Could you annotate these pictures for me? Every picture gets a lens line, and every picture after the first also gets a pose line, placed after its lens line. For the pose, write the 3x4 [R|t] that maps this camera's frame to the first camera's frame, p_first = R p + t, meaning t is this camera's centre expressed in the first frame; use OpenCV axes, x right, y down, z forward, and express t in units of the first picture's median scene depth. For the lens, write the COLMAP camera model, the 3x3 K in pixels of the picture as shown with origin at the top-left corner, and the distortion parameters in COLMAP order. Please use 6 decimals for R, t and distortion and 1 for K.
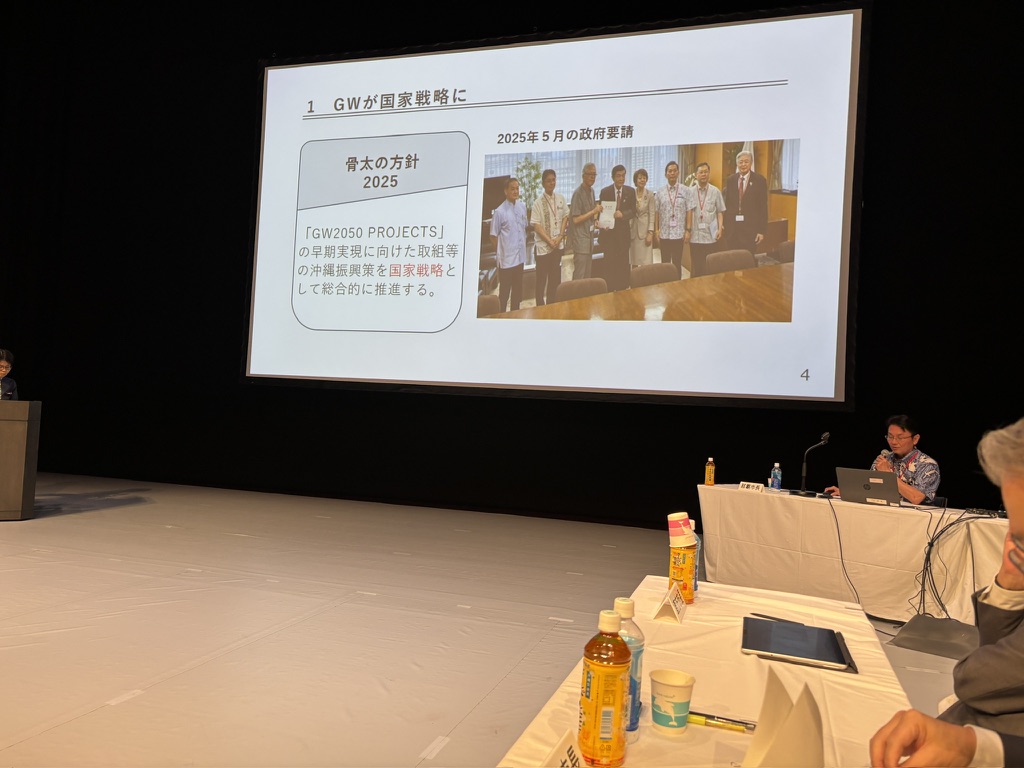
lens RADIAL K [[779.6, 0, 510.4], [0, 779.6, 381.3], [0, 0, 1]] dist [-0.013892, 0.019686]
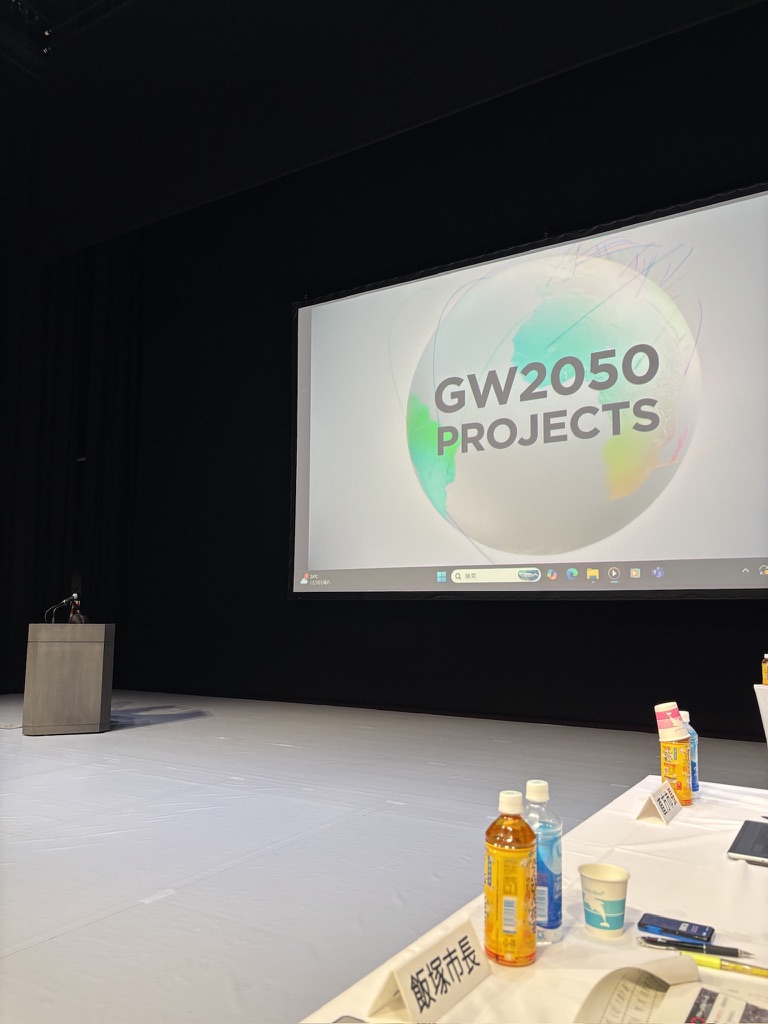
lens RADIAL K [[779.6, 0, 380.7], [0, 779.6, 511.8], [0, 0, 1]] dist [-0.013892, 0.019686]
pose [[0.967070, -0.076070, -0.242875, 0.163018], [0.049561, 0.992306, -0.113457, 0.040781], [0.249637, 0.097684, 0.963400, 0.012675]]
